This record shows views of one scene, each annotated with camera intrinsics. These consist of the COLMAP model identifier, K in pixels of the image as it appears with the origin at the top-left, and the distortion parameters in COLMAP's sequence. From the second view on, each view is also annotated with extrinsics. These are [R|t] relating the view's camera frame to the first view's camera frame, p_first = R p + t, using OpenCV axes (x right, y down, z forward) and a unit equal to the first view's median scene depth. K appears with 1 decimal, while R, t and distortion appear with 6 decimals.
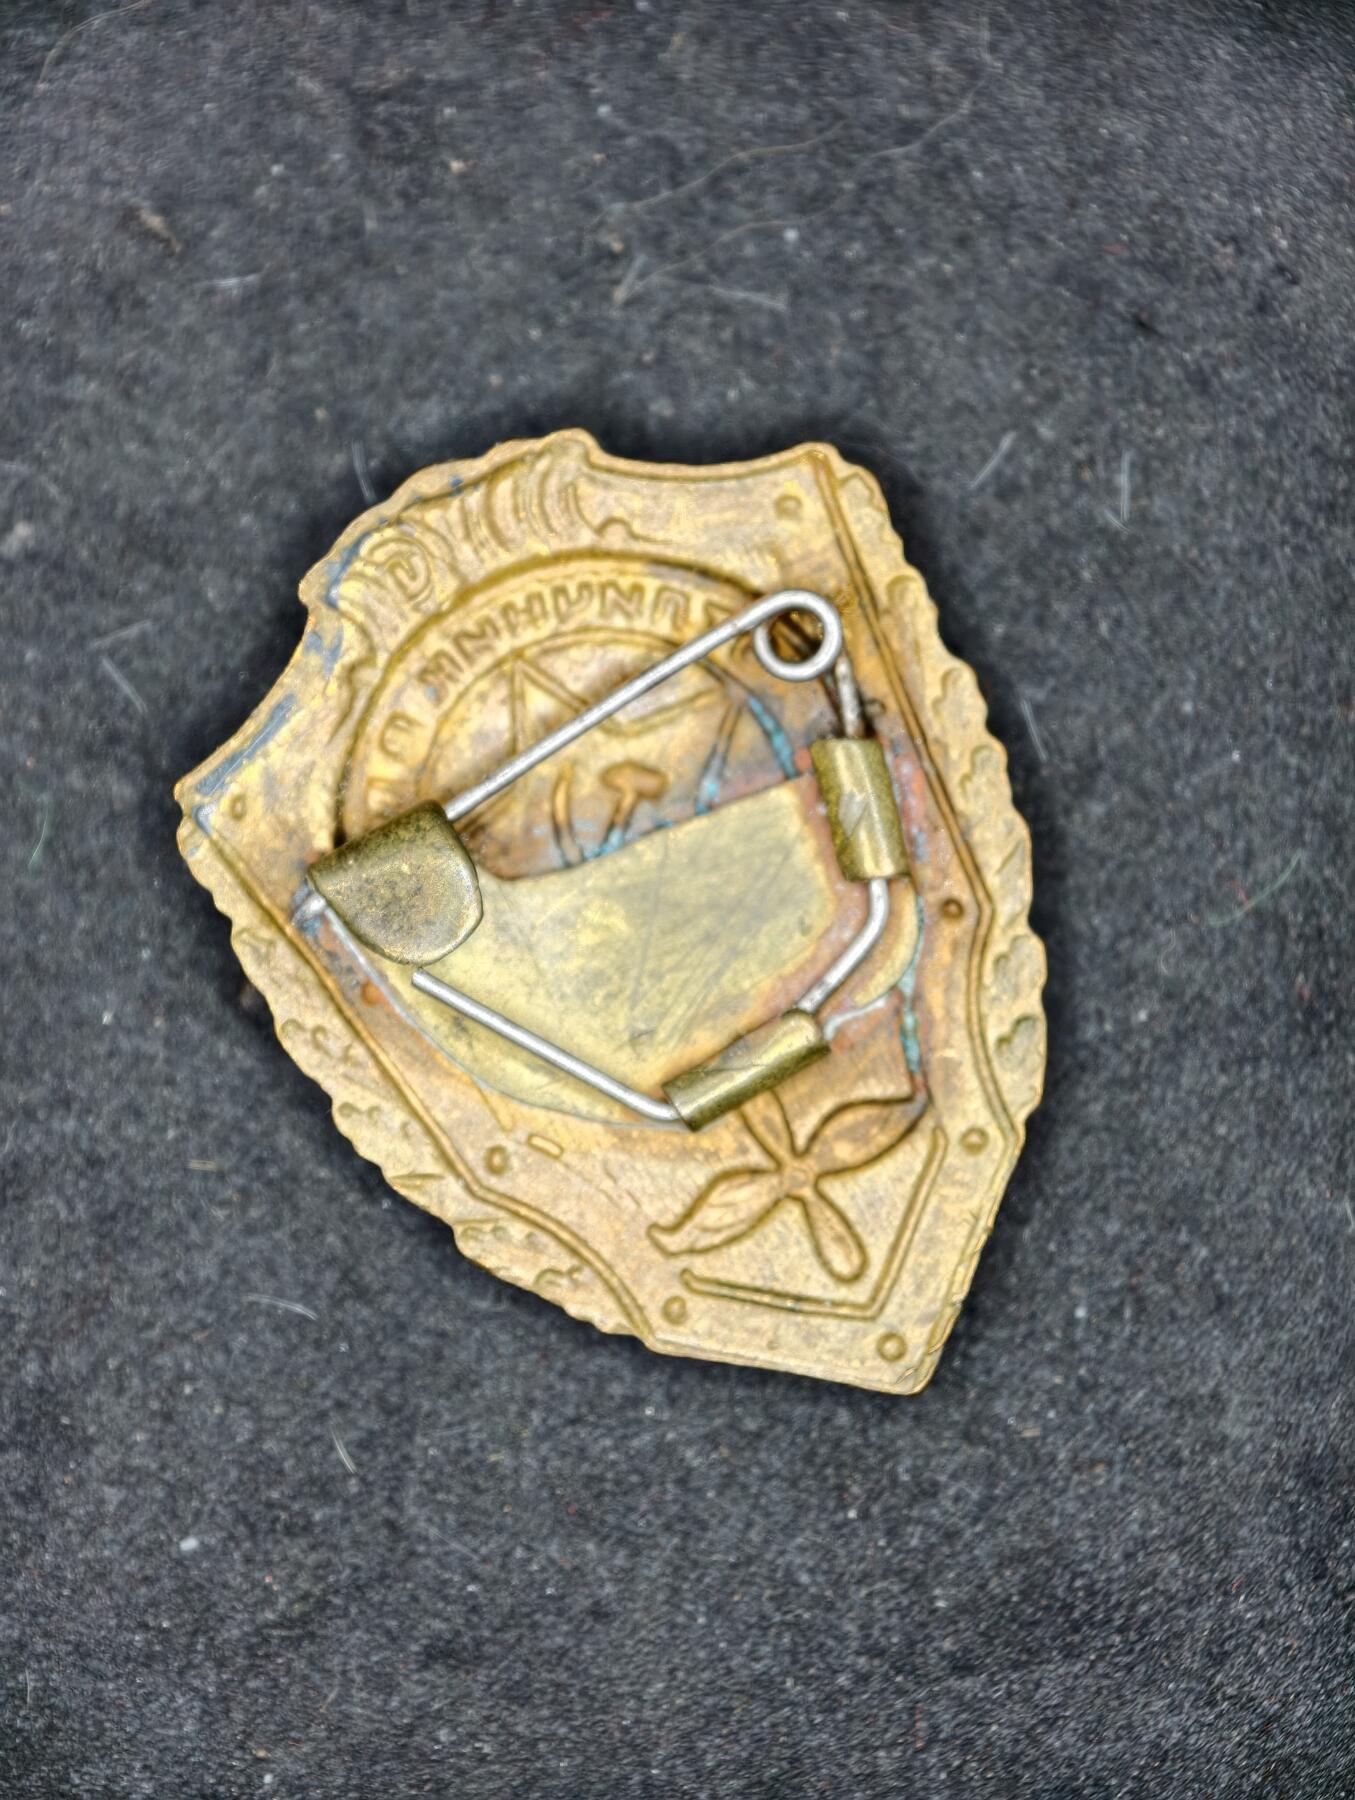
lens RADIAL K [[4434.0, 0, 666.7], [0, 4434.0, 889.8], [0, 0, 1]] dist [-0.095877, 0.000000]
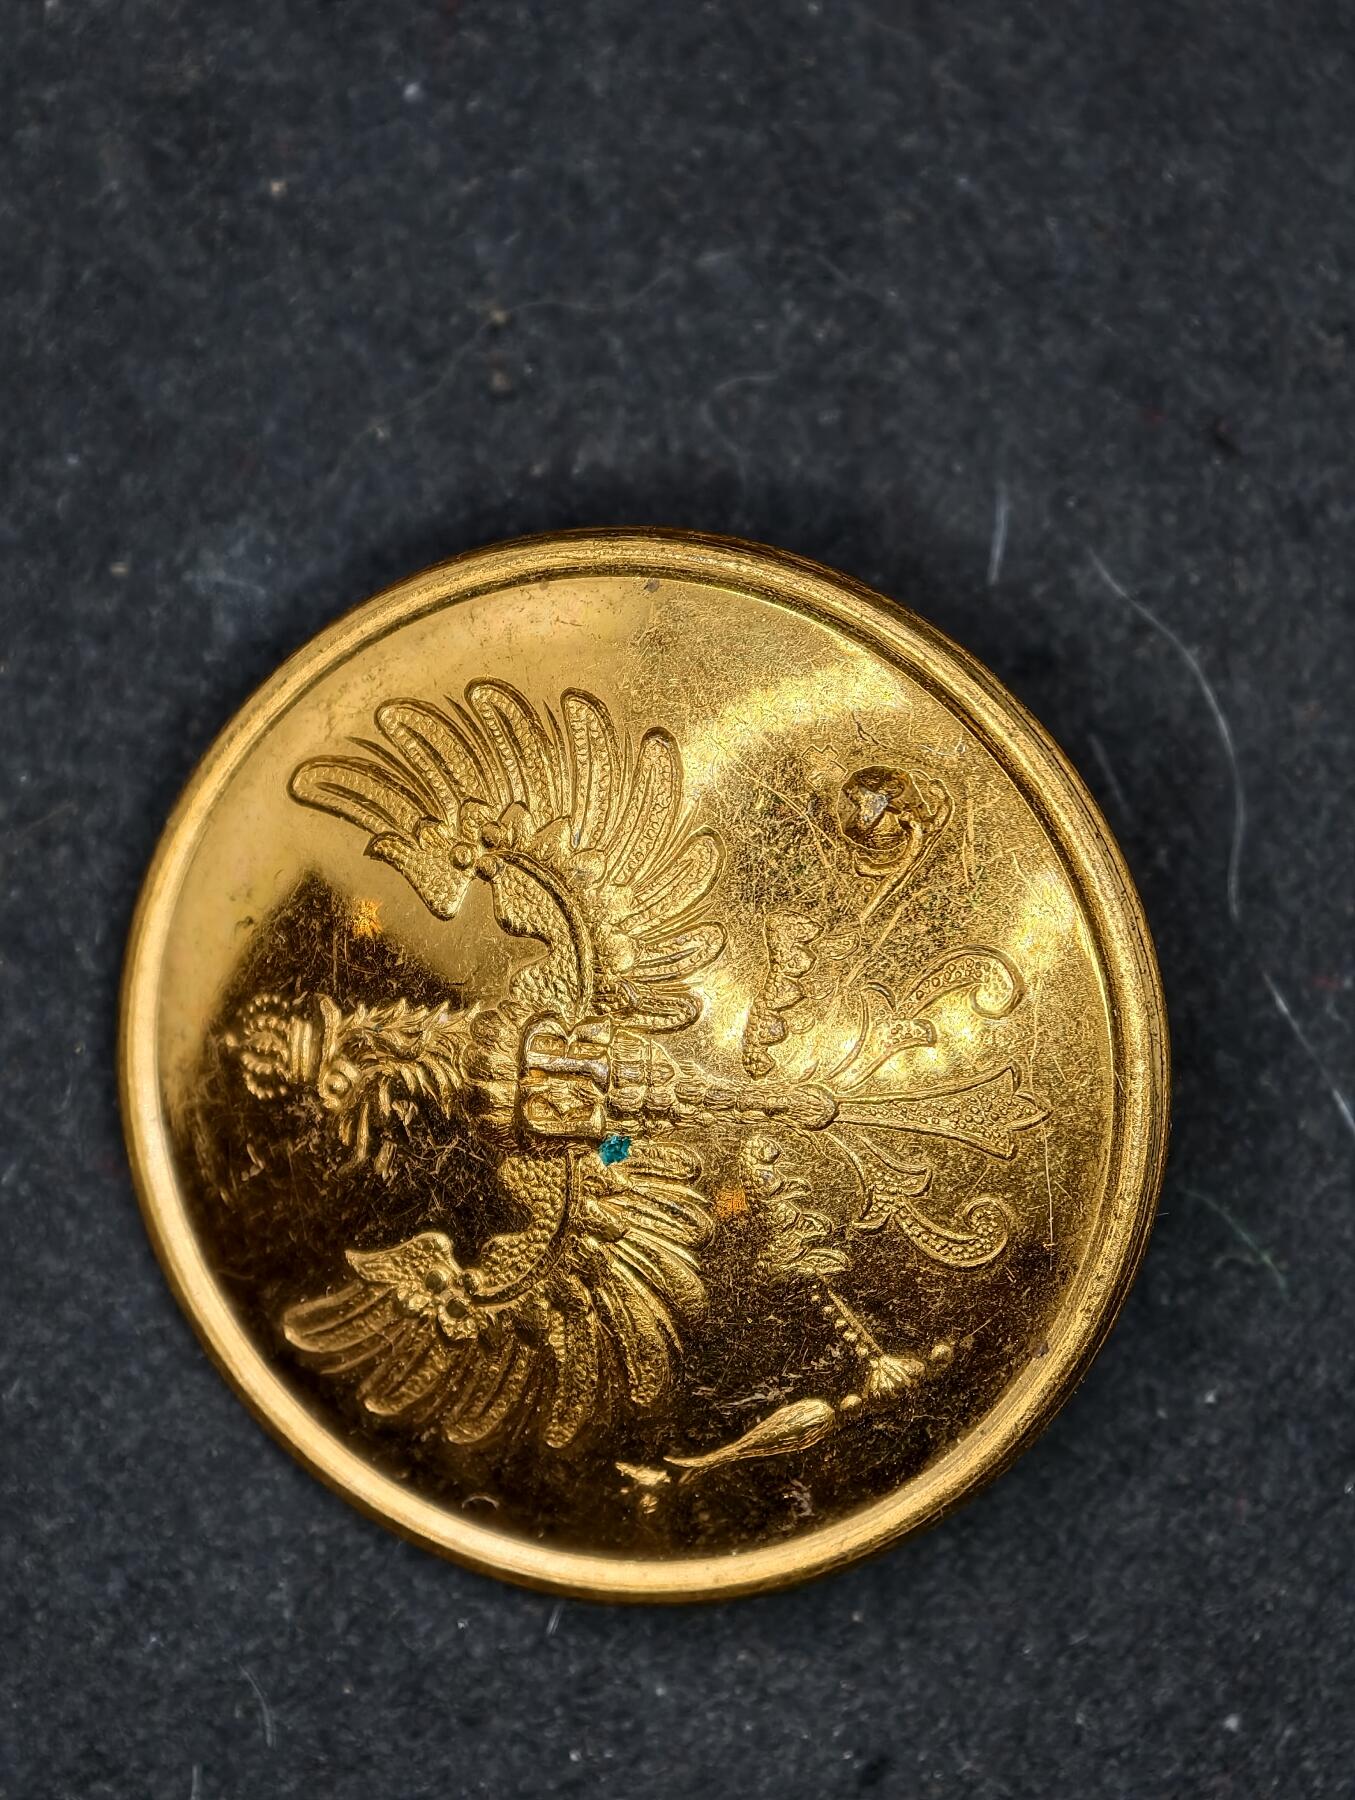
lens RADIAL K [[7632.8, 0, 679.9], [0, 7632.8, 902.0], [0, 0, 1]] dist [-0.336852, 0.000000]
pose [[0.998271, 0.018506, 0.055795, -0.048764], [-0.014358, 0.997167, -0.073843, 0.040707], [-0.057004, 0.072914, 0.995708, -0.229993]]
